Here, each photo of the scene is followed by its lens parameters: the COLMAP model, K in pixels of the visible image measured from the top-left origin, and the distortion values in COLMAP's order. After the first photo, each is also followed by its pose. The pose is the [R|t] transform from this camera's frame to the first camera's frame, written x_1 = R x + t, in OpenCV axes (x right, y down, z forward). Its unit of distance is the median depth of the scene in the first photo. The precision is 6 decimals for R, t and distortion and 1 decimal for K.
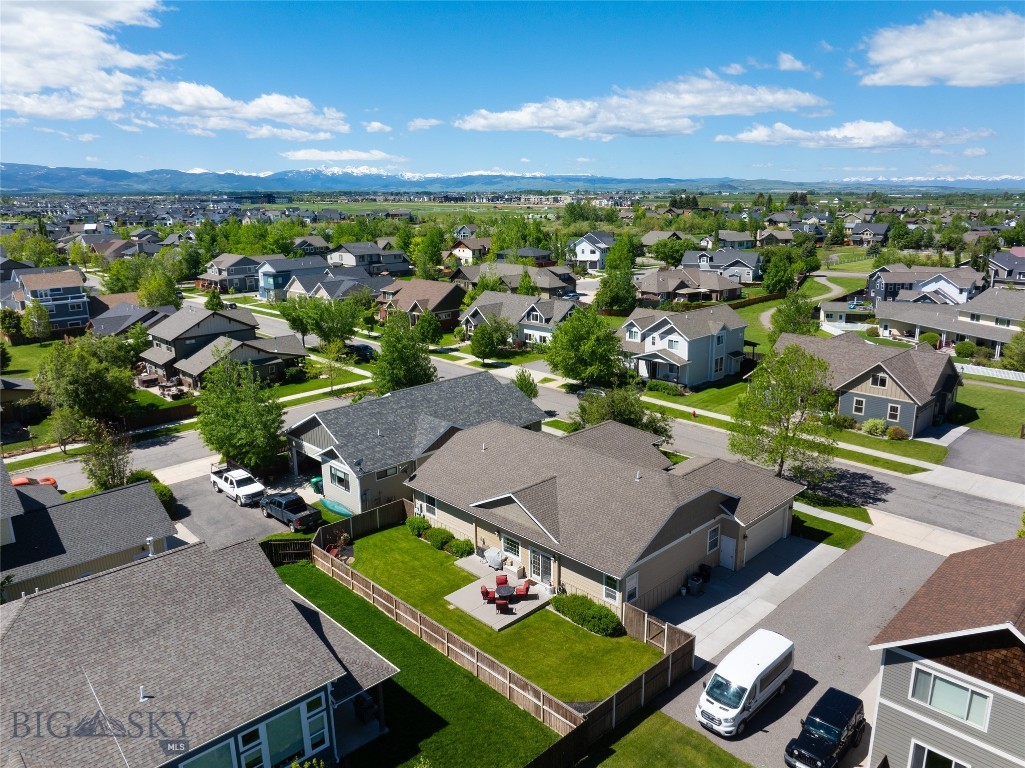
lens RADIAL K [[721.5, 0, 514.0], [0, 721.5, 380.3], [0, 0, 1]] dist [-0.035291, -0.007307]
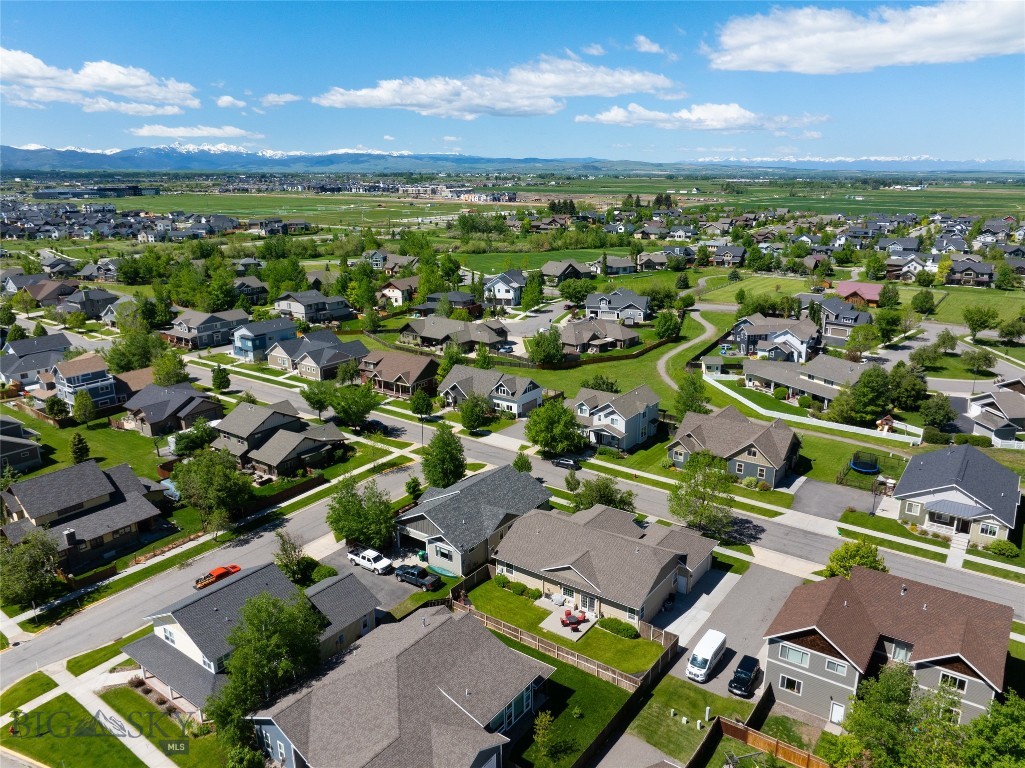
lens RADIAL K [[715.4, 0, 508.9], [0, 715.4, 383.0], [0, 0, 1]] dist [-0.039319, -0.001423]
pose [[0.985777, -0.041215, 0.162927, -0.329032], [0.036143, 0.998769, 0.033971, -0.280696], [-0.164127, -0.027599, 0.986053, -0.559681]]
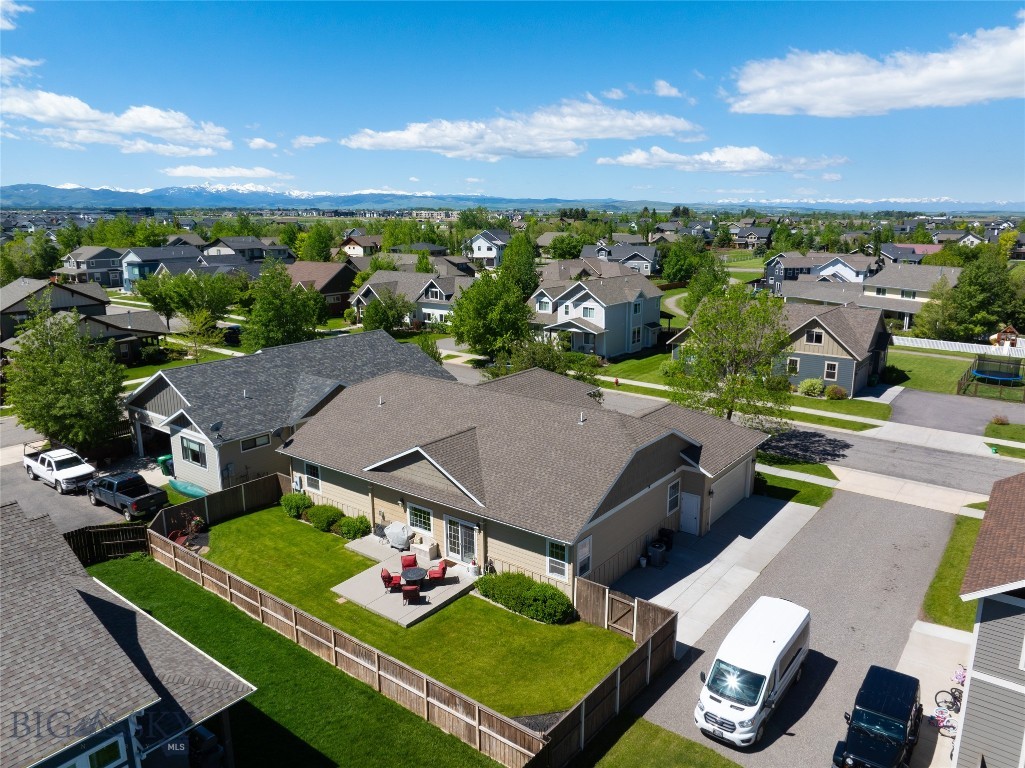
lens RADIAL K [[715.4, 0, 508.9], [0, 715.4, 383.0], [0, 0, 1]] dist [-0.039319, -0.001423]
pose [[0.990083, -0.024105, 0.138404, -0.009328], [0.026727, 0.999496, -0.017115, 0.080996], [-0.137921, 0.020644, 0.990228, 0.185065]]
